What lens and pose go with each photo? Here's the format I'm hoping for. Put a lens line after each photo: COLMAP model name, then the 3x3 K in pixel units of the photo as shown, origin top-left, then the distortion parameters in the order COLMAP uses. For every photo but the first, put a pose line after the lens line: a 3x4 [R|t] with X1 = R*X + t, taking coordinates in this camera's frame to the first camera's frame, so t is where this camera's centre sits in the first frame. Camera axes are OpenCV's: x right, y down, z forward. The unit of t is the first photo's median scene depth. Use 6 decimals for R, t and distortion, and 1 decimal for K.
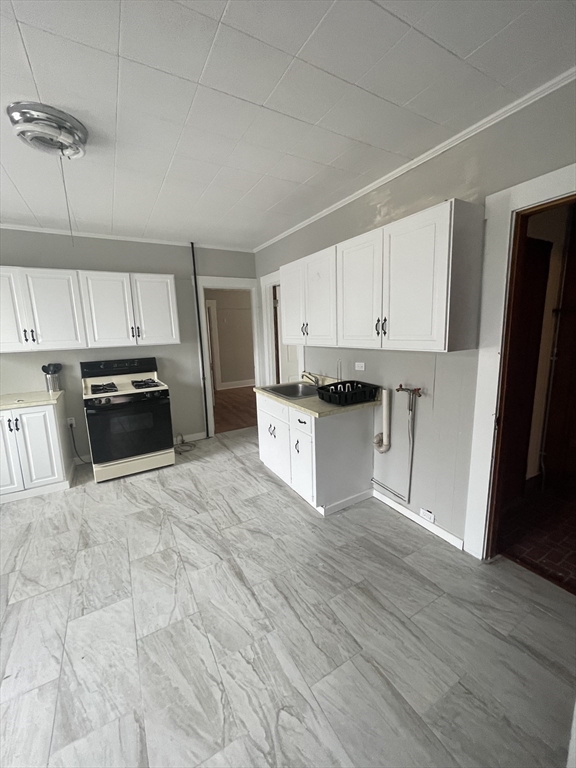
lens RADIAL K [[309.2, 0, 289.1], [0, 309.2, 380.7], [0, 0, 1]] dist [-0.003630, 0.000290]
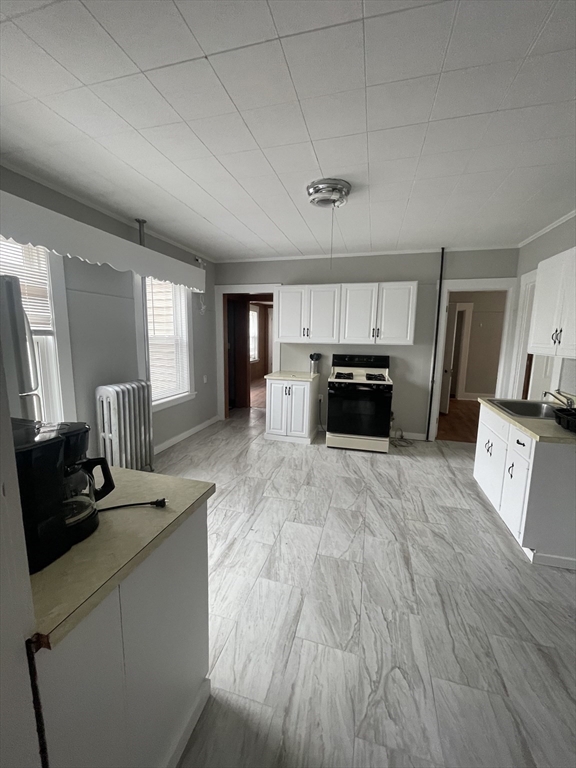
lens RADIAL K [[309.2, 0, 286.9], [0, 309.2, 380.2], [0, 0, 1]] dist [-0.003630, 0.000290]
pose [[0.697255, 0.145787, -0.701841, 0.179303], [-0.154147, 0.986688, 0.051816, 0.017536], [0.700053, 0.072058, 0.710446, -0.086914]]
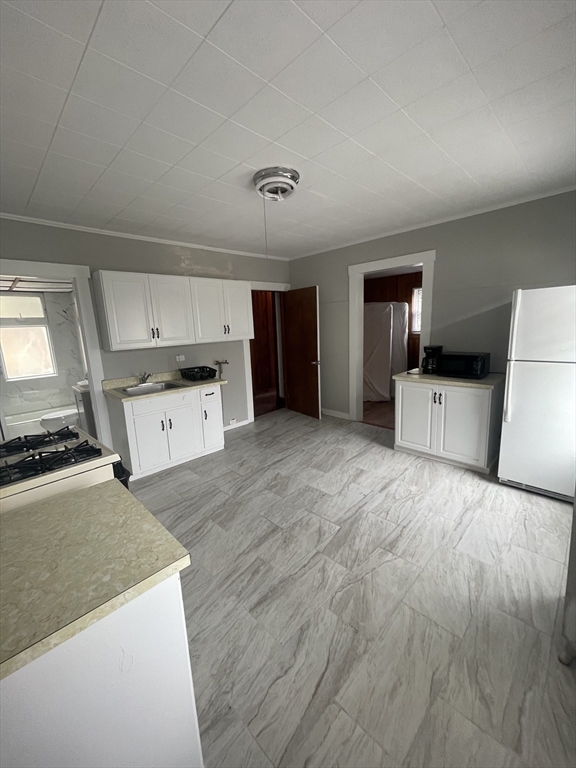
lens RADIAL K [[309.2, 0, 286.9], [0, 309.2, 380.8], [0, 0, 1]] dist [-0.003630, 0.000290]
pose [[-0.254919, -0.138555, 0.956984, -1.578012], [0.206276, 0.959108, 0.193810, -0.149456], [-0.944705, 0.246809, -0.215914, 1.040909]]
